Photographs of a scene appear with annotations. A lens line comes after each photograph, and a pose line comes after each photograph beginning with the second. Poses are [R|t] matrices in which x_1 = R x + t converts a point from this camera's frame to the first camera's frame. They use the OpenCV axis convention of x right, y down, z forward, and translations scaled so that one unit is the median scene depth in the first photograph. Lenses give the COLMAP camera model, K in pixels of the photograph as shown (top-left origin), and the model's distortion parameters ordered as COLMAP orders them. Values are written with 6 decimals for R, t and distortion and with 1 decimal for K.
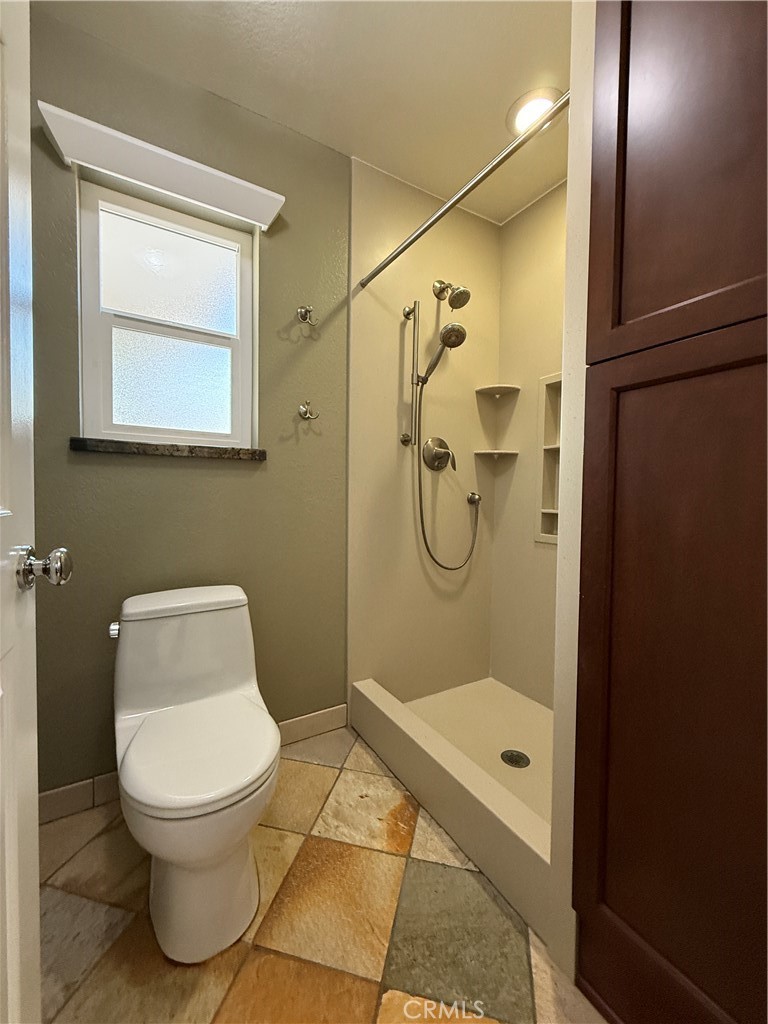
lens RADIAL K [[410.1, 0, 383.9], [0, 410.1, 508.8], [0, 0, 1]] dist [-0.000938, 0.000029]
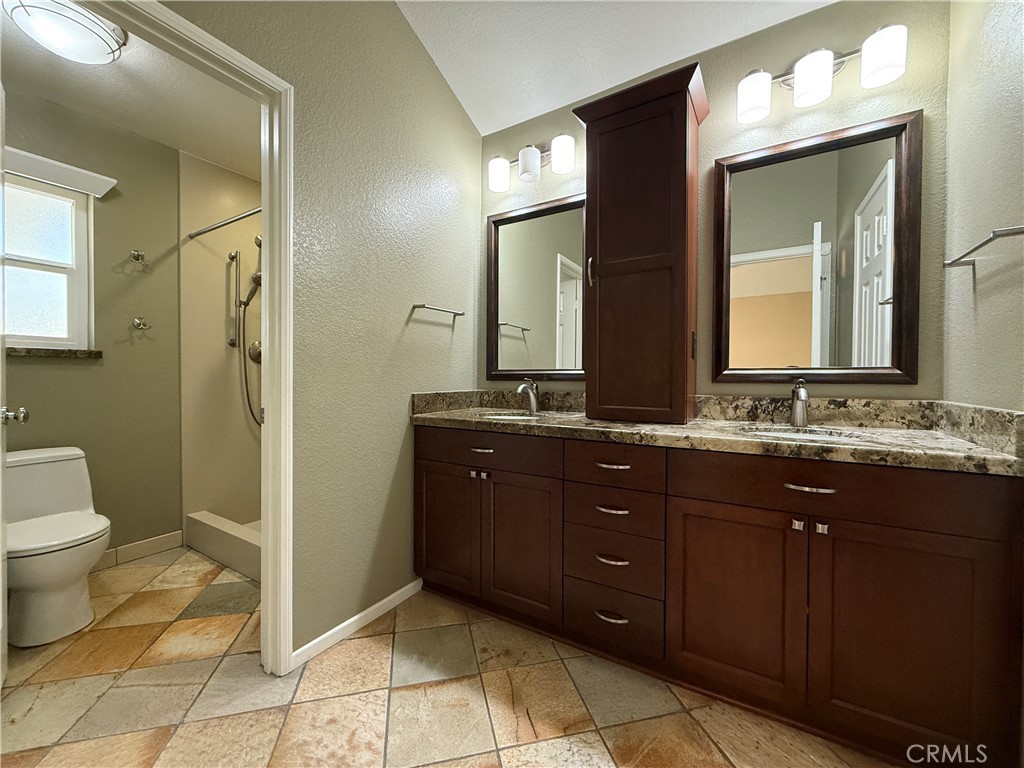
lens RADIAL K [[410.1, 0, 509.9], [0, 410.1, 382.5], [0, 0, 1]] dist [-0.000938, 0.000029]
pose [[0.889306, -0.015348, 0.457055, 0.301599], [0.024375, 0.999607, -0.013861, 0.018634], [-0.456662, 0.023468, 0.889331, -0.854926]]
